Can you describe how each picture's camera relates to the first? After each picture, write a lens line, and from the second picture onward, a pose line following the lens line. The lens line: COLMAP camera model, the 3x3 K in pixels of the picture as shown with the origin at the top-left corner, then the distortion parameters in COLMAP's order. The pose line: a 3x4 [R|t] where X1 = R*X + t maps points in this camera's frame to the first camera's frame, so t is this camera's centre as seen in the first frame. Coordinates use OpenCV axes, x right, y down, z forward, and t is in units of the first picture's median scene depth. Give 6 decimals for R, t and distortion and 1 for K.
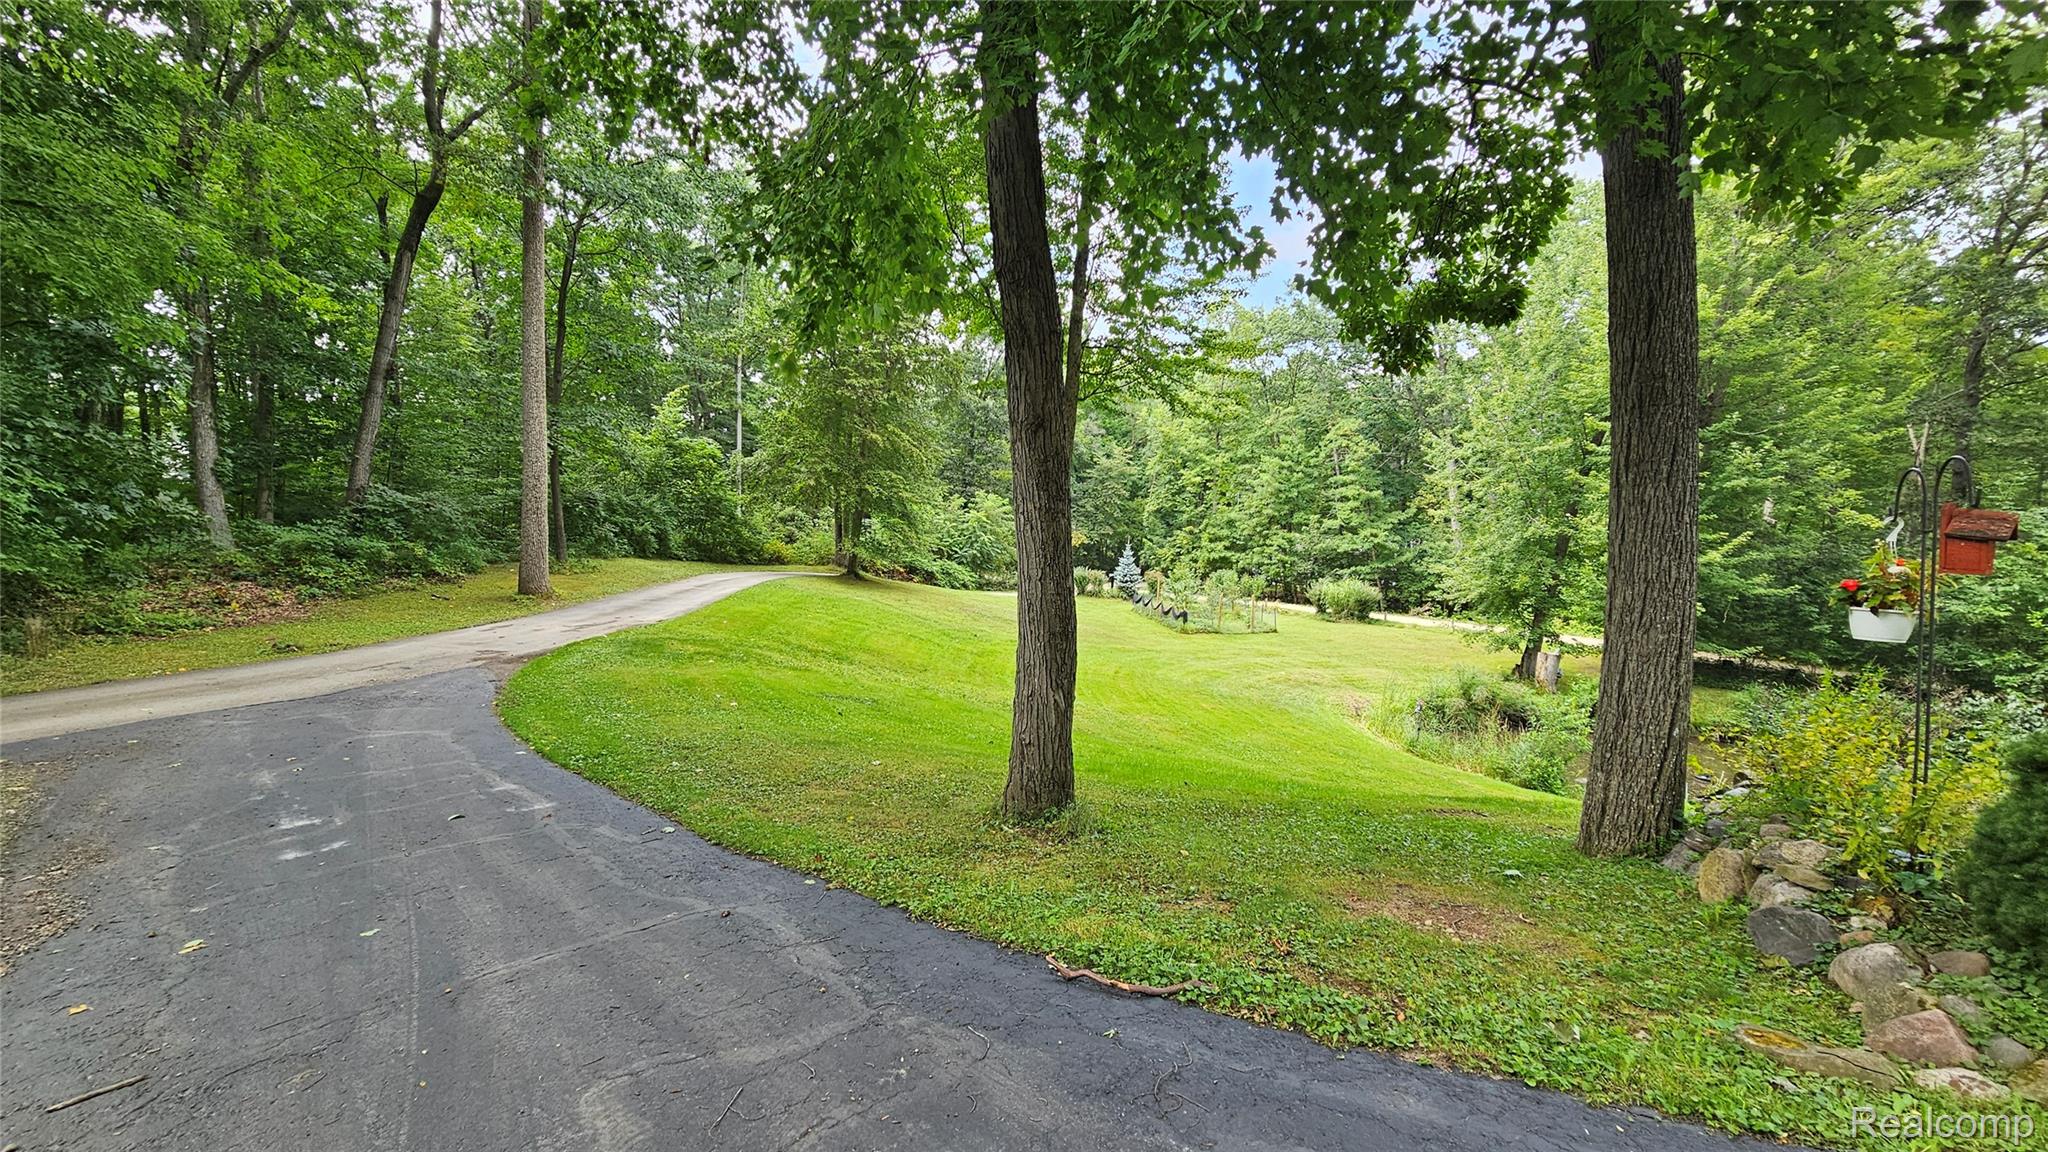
lens RADIAL K [[848.1, 0, 1024.0], [0, 848.1, 576.0], [0, 0, 1]] dist [0.000924, 0.000237]
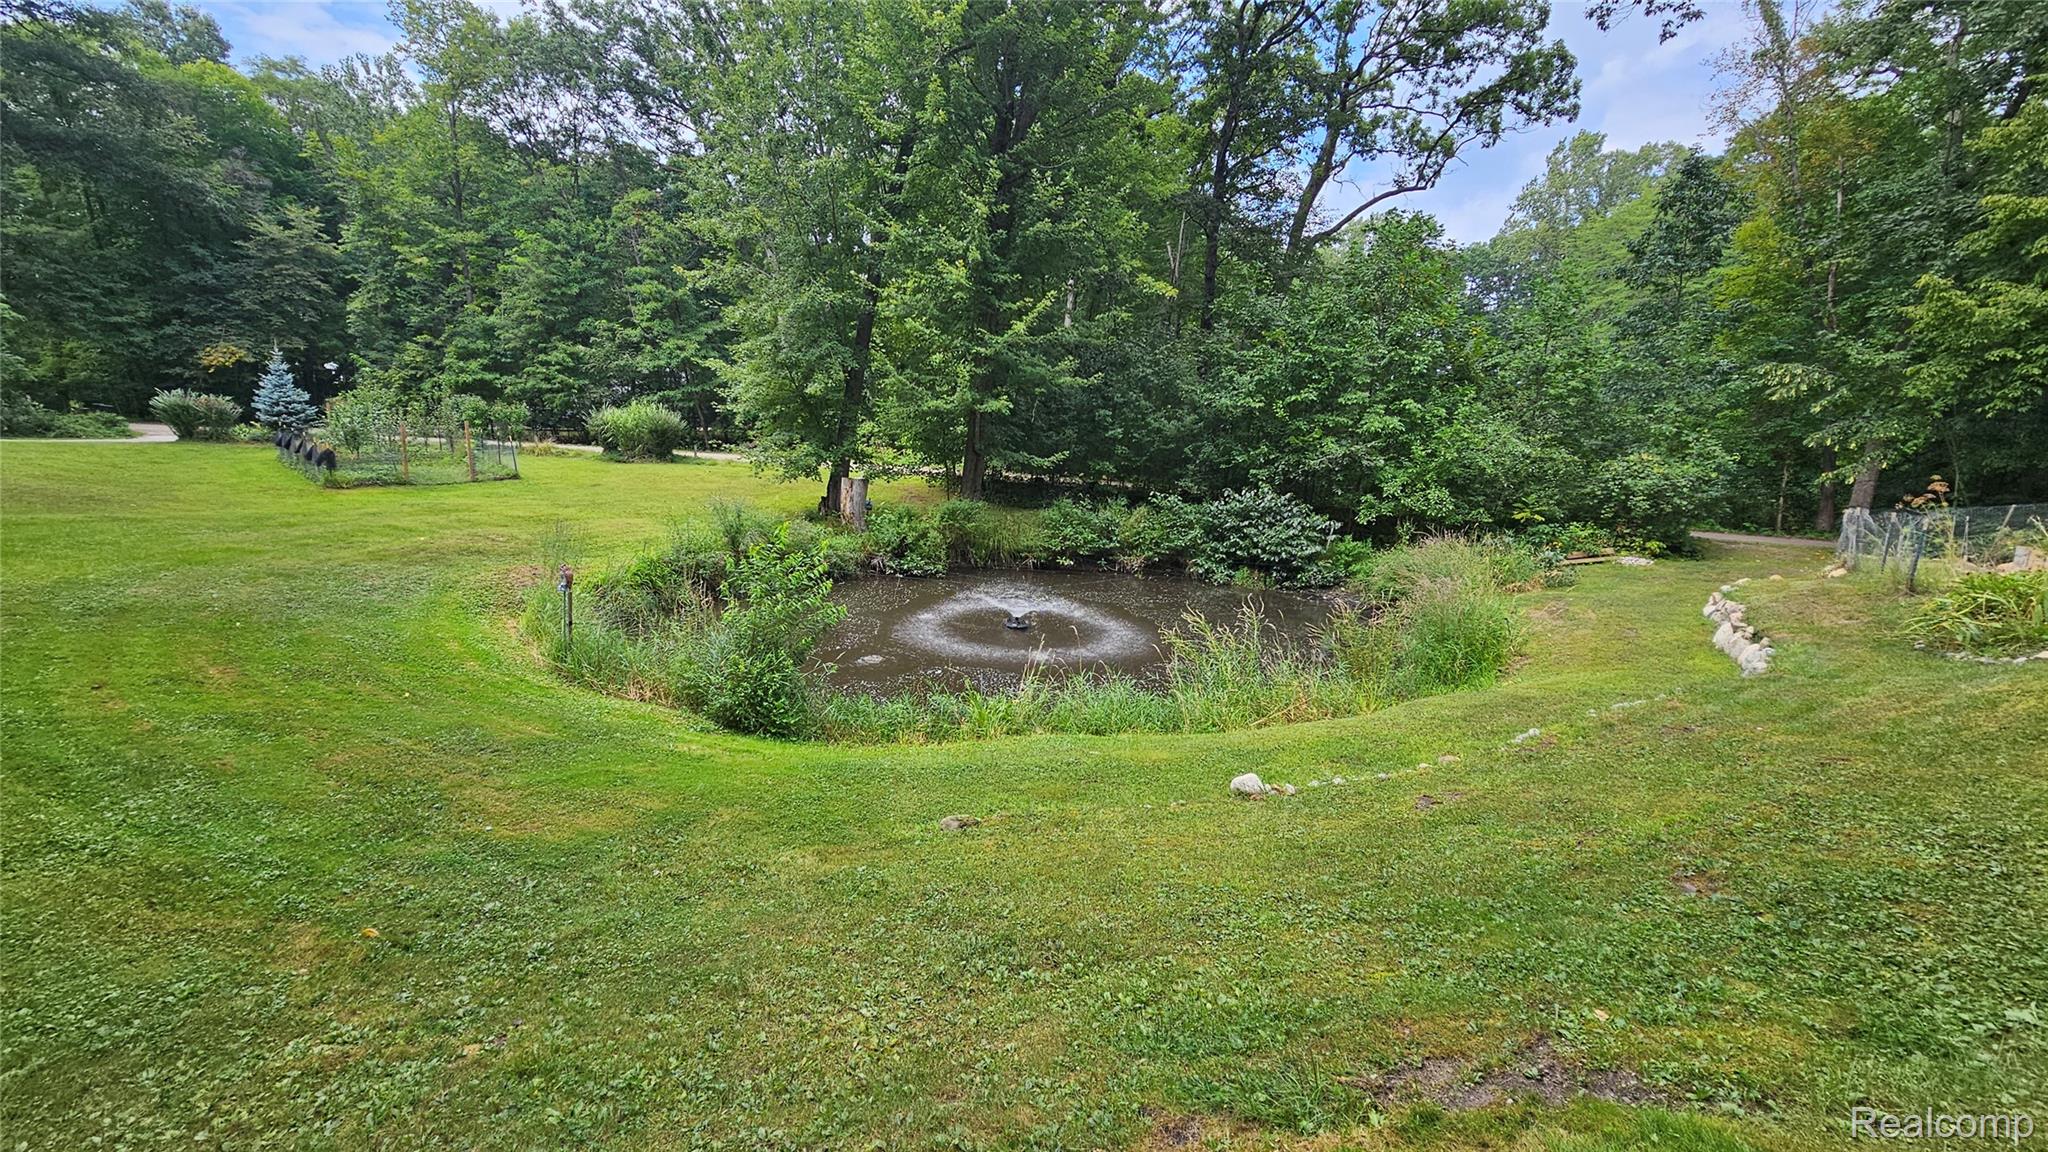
lens RADIAL K [[794.6, 0, 1024.0], [0, 794.6, 576.0], [0, 0, 1]] dist [0.000684, 0.000039]
pose [[0.781905, -0.126758, 0.610374, 0.190056], [0.022396, 0.984189, 0.175699, 0.035665], [-0.622995, -0.123710, 0.772381, 0.225680]]
